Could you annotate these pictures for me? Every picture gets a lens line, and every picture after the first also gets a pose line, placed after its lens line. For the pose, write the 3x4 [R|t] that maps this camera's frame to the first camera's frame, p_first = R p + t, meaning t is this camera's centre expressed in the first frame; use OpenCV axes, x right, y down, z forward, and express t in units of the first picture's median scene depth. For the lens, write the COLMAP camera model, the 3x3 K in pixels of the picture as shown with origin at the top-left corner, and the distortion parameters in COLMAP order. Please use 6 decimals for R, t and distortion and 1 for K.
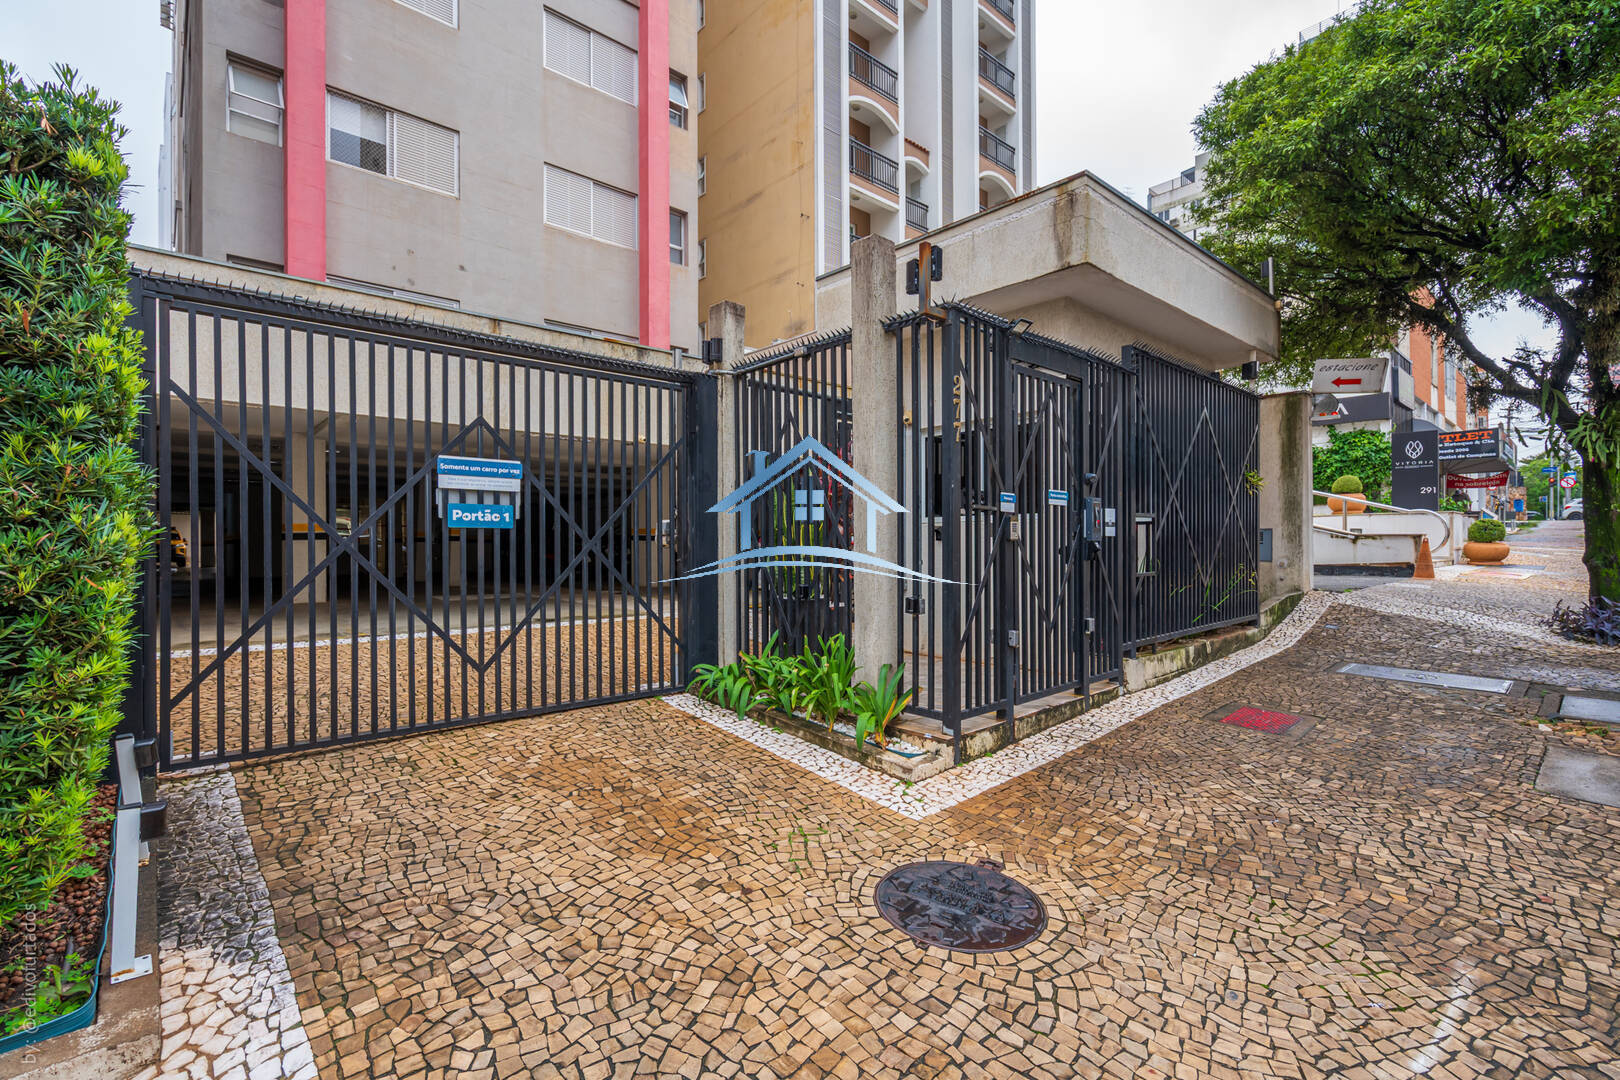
lens RADIAL K [[730.2, 0, 807.8], [0, 730.2, 533.2], [0, 0, 1]] dist [-0.002357, 0.000773]
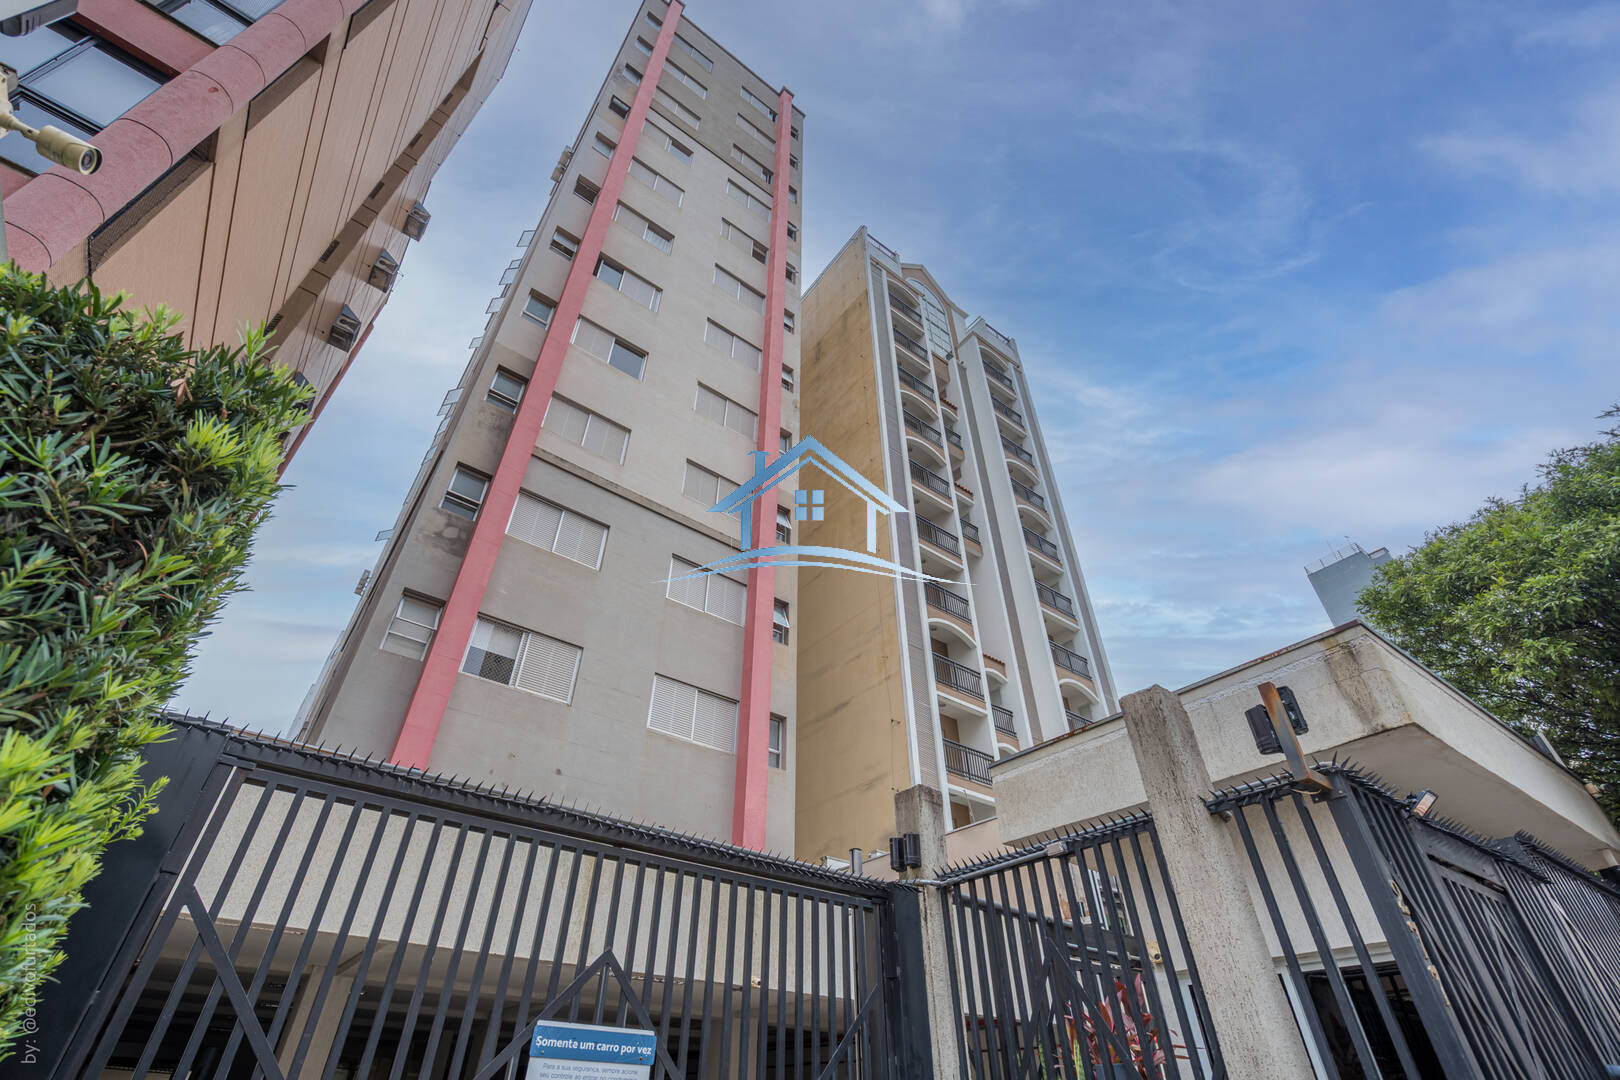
lens RADIAL K [[731.5, 0, 805.3], [0, 731.5, 547.3], [0, 0, 1]] dist [-0.012087, 0.000622]
pose [[0.996725, -0.036487, -0.072159, -0.066448], [-0.015342, 0.790858, -0.611807, -0.015225], [0.079391, 0.610911, 0.787709, 0.085577]]
